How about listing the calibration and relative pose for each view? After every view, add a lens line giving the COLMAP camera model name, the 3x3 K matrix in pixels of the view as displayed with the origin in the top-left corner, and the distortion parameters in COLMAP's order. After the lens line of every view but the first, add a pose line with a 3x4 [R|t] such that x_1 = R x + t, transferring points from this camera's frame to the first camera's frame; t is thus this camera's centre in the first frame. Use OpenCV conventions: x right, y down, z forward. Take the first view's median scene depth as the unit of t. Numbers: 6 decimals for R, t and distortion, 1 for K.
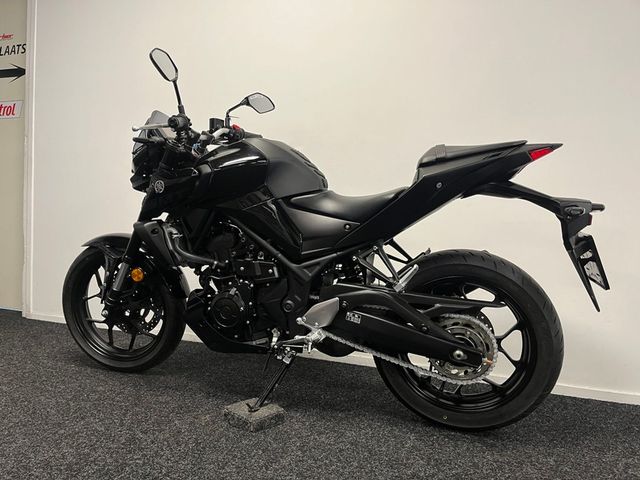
lens RADIAL K [[486.7, 0, 317.7], [0, 486.7, 240.1], [0, 0, 1]] dist [0.049283, -0.062734]
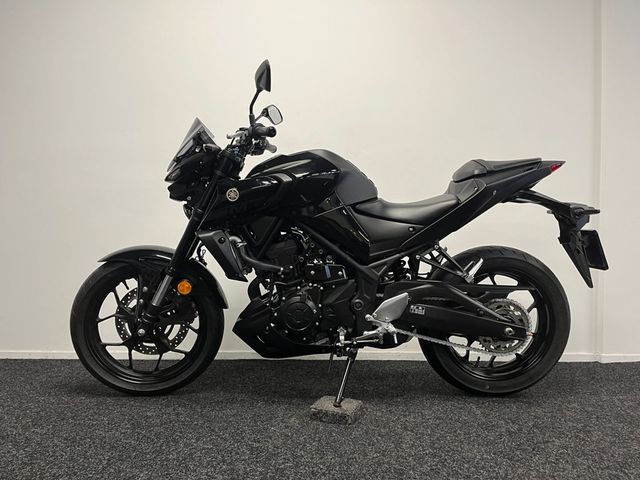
lens RADIAL K [[486.7, 0, 321.4], [0, 486.7, 241.0], [0, 0, 1]] dist [0.049283, -0.062734]
pose [[0.934137, -0.033517, 0.355338, -0.512692], [0.043492, 0.998851, -0.020120, 0.012499], [-0.354256, 0.034250, 0.934521, 0.014465]]
